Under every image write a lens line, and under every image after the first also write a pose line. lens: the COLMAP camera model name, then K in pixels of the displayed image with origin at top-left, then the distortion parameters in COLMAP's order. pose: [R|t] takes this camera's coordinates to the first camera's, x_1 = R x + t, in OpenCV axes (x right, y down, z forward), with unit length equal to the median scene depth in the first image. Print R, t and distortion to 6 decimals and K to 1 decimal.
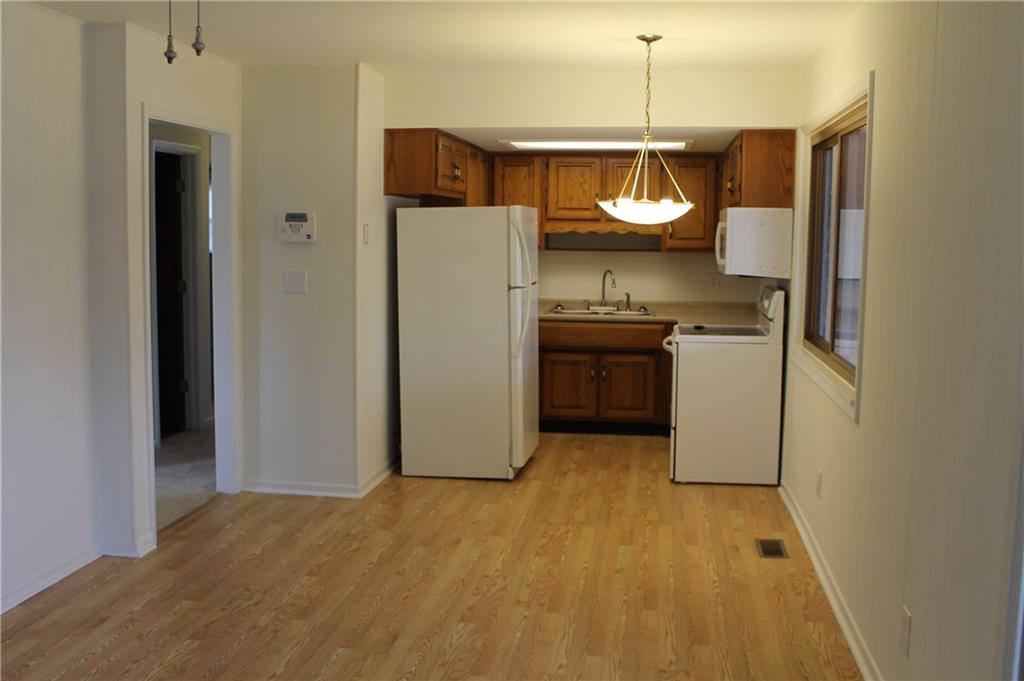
lens RADIAL K [[1023.9, 0, 512.0], [0, 1023.9, 337.9], [0, 0, 1]] dist [-0.124690, 0.000000]
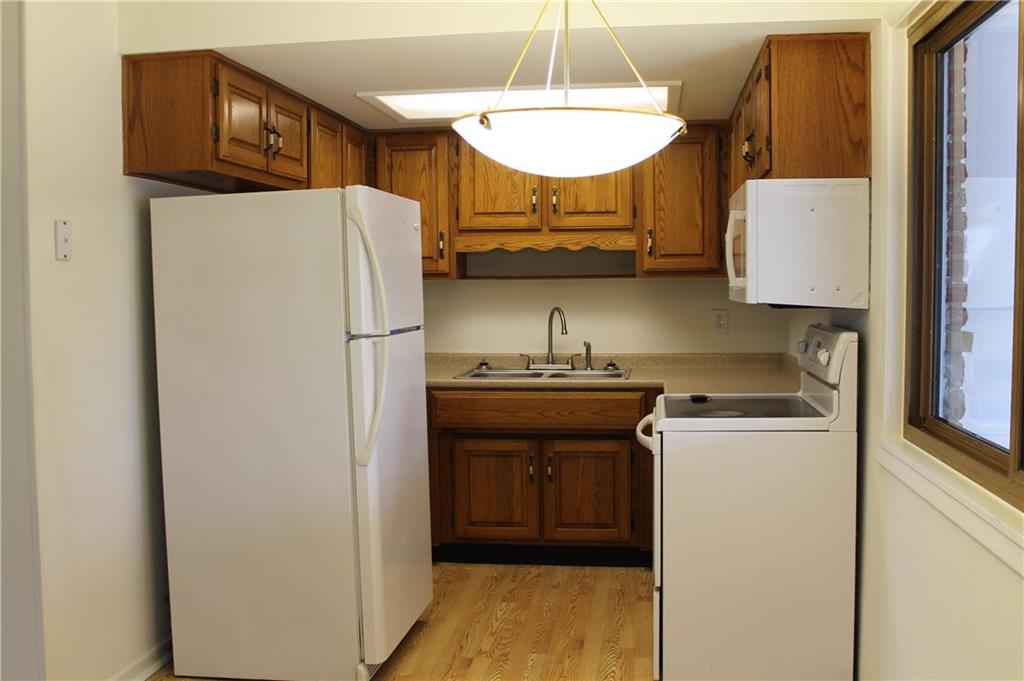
lens RADIAL K [[1023.9, 0, 512.4], [0, 1023.9, 343.0], [0, 0, 1]] dist [-0.124690, 0.000000]
pose [[0.999785, -0.019823, 0.006106, 0.074502], [0.020080, 0.998762, -0.045507, -0.017912], [-0.005196, 0.045620, 0.998945, 0.422646]]
